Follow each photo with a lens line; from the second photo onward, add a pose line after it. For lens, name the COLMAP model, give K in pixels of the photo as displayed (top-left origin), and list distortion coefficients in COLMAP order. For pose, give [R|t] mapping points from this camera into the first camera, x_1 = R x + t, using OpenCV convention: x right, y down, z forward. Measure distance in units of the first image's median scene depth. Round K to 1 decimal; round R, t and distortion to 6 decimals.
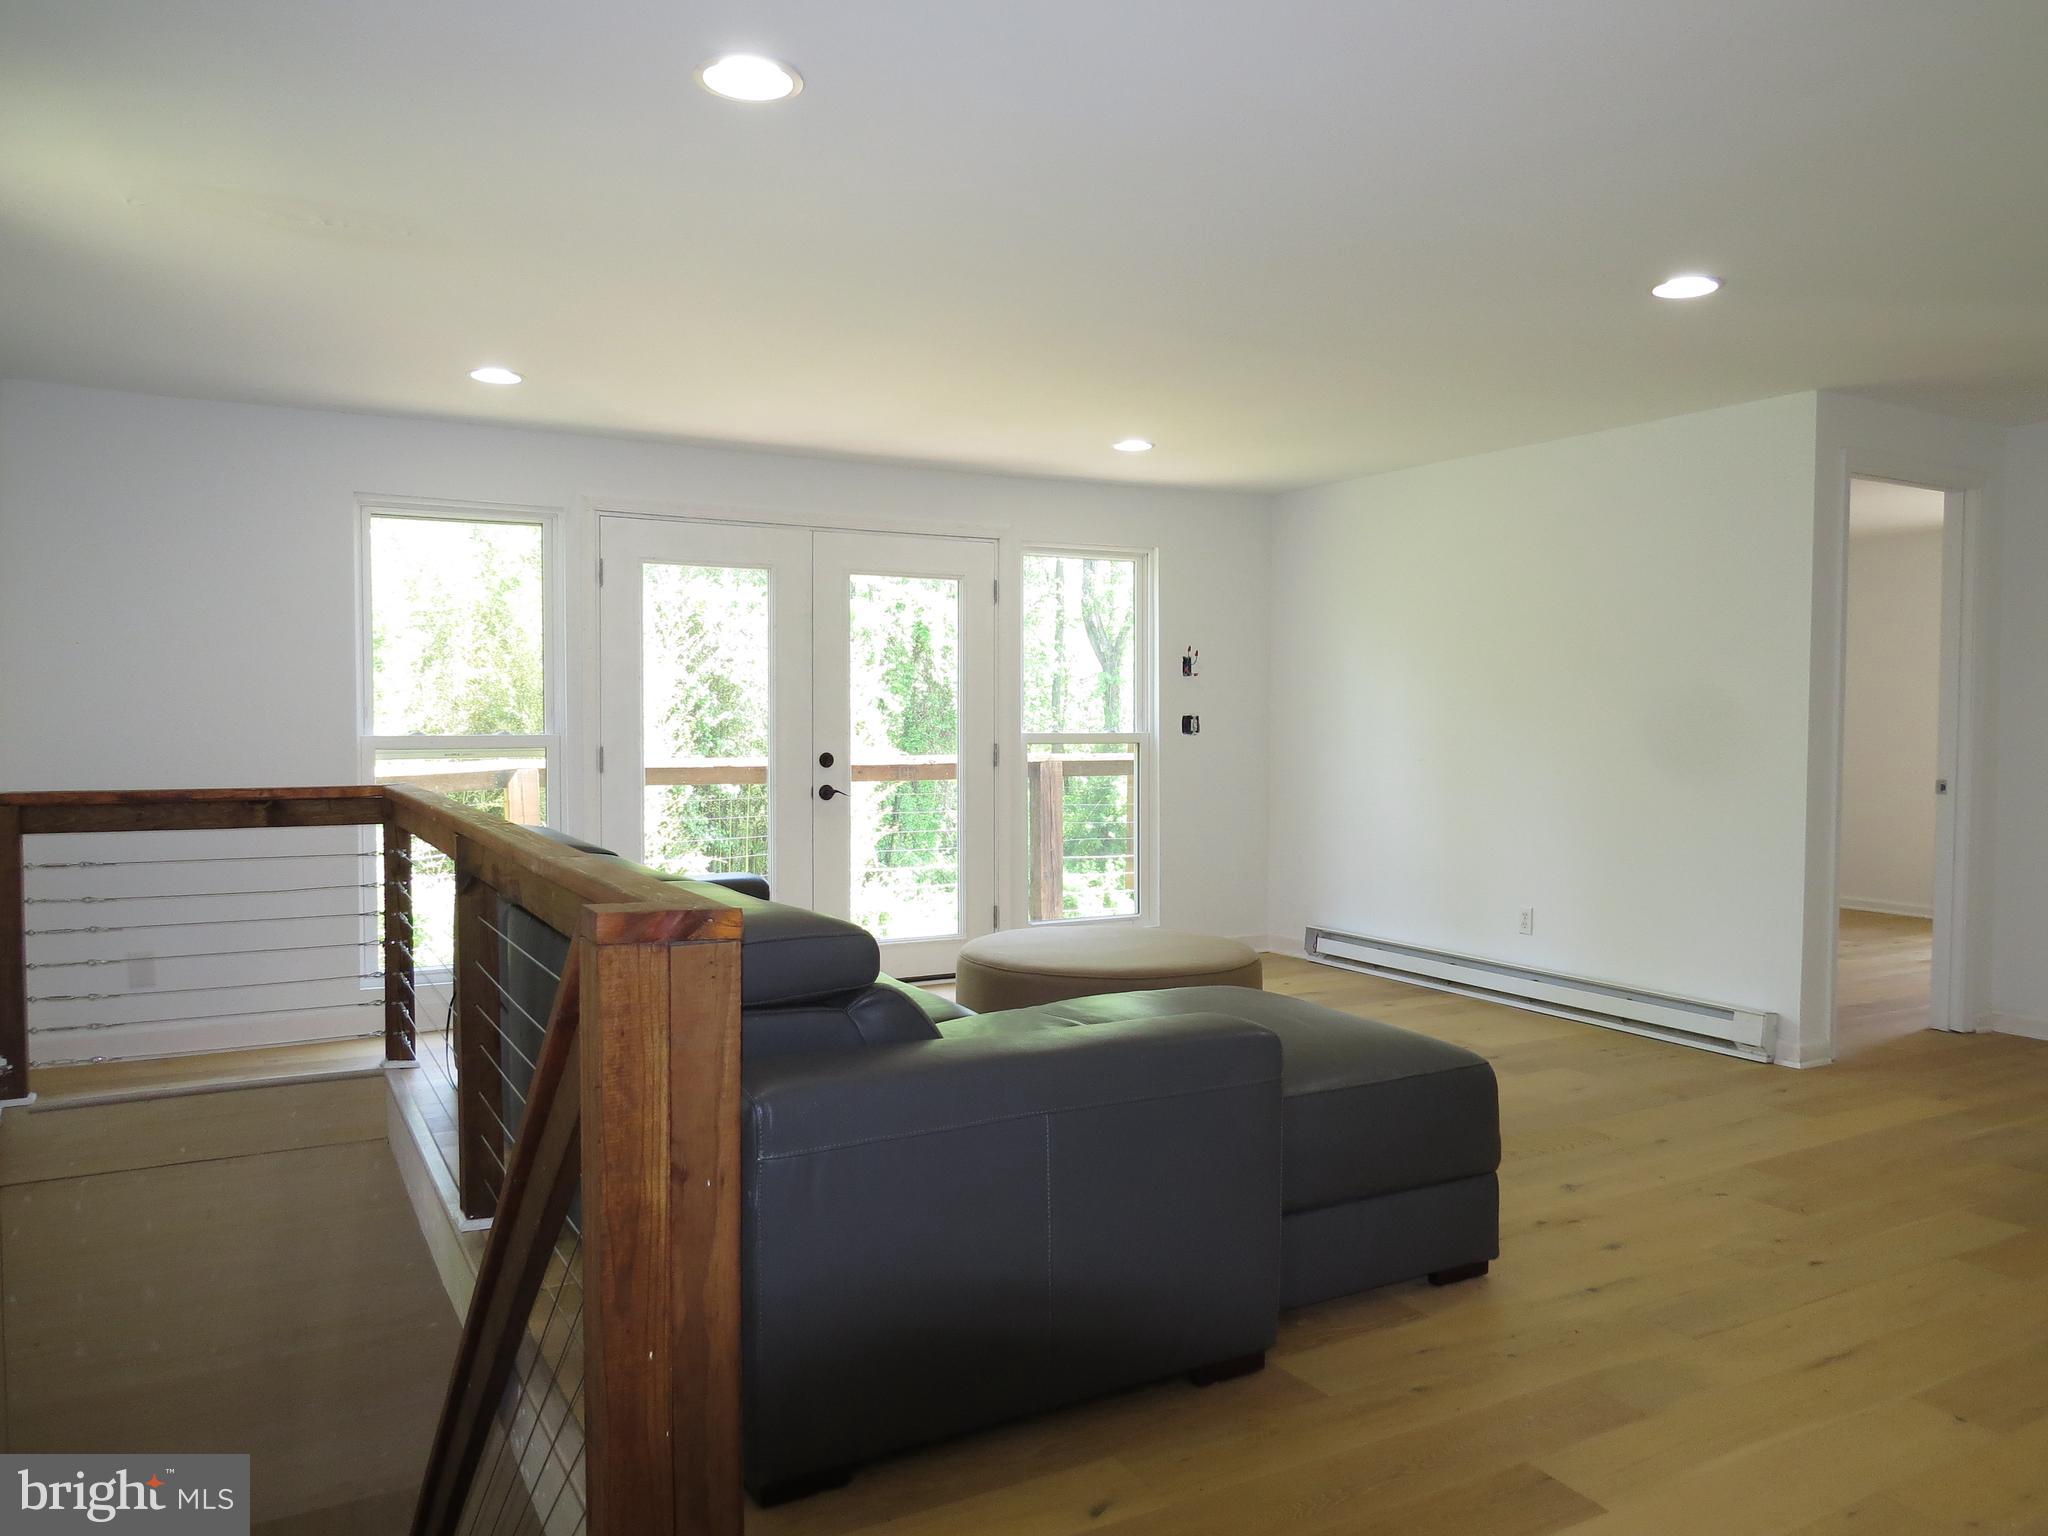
lens RADIAL K [[1452.5, 0, 1020.8], [0, 1452.5, 762.4], [0, 0, 1]] dist [-0.010684, -0.003236]
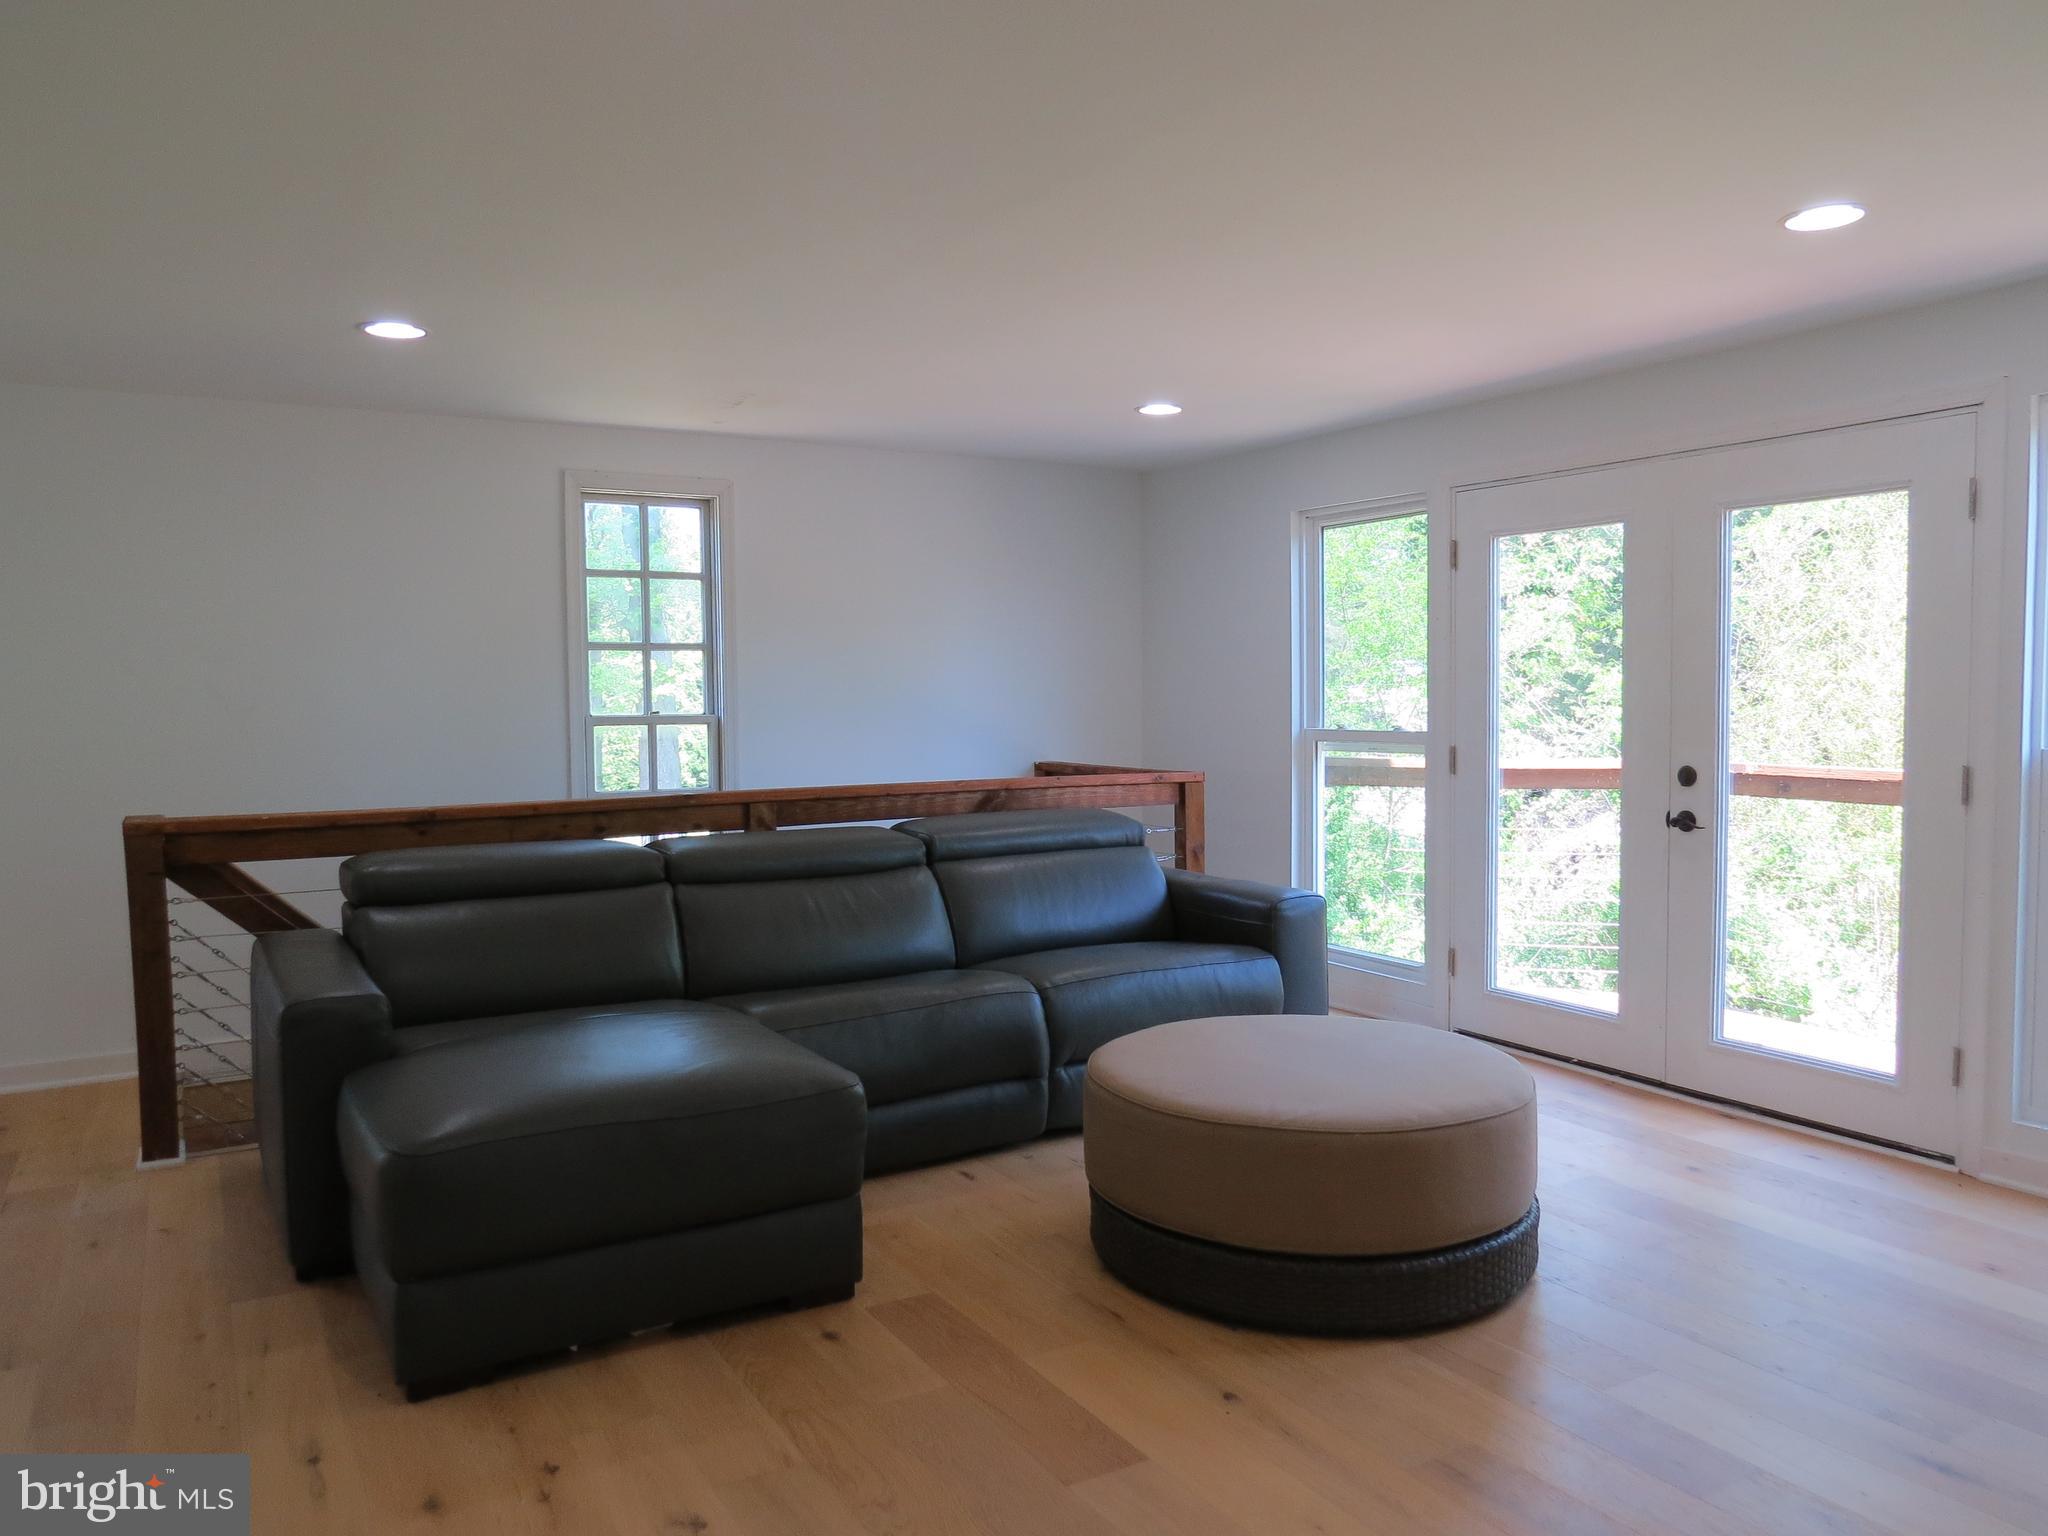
lens RADIAL K [[1452.5, 0, 1020.8], [0, 1452.5, 762.4], [0, 0, 1]] dist [-0.010684, -0.003236]
pose [[0.022051, 0.047623, -0.998622, 0.599116], [-0.017635, 0.998728, 0.047238, -0.038028], [0.999601, 0.016569, 0.022863, 0.684847]]
